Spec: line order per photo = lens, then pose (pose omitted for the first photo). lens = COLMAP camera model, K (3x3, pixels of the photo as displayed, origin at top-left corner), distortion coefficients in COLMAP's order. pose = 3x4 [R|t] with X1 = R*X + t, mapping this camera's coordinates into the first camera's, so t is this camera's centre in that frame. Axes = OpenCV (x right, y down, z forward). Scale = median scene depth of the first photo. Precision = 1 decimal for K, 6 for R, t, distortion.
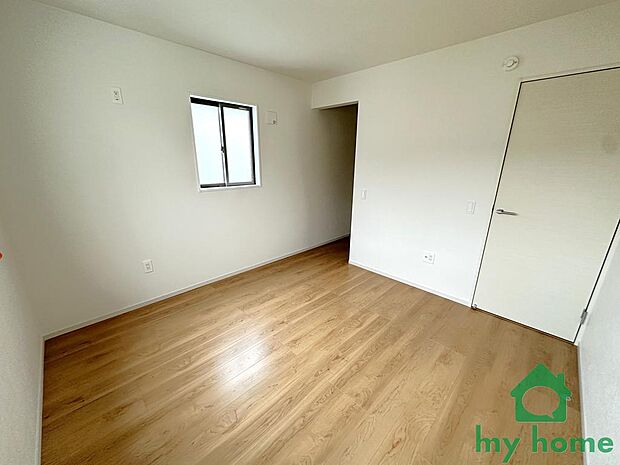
lens RADIAL K [[247.7, 0, 312.1], [0, 247.7, 232.8], [0, 0, 1]] dist [-0.003799, 0.000025]
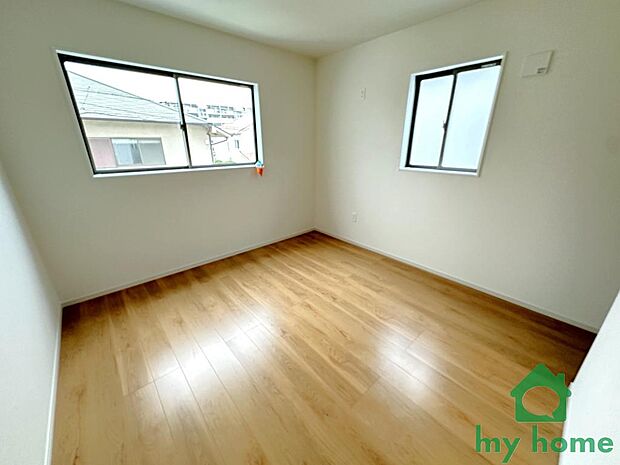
lens RADIAL K [[247.7, 0, 309.8], [0, 247.7, 235.1], [0, 0, 1]] dist [-0.003799, 0.000025]
pose [[-0.070571, 0.340841, -0.937469, 0.676393], [-0.284148, 0.894006, 0.346429, -0.179881], [0.956180, 0.290828, 0.033758, 0.695994]]
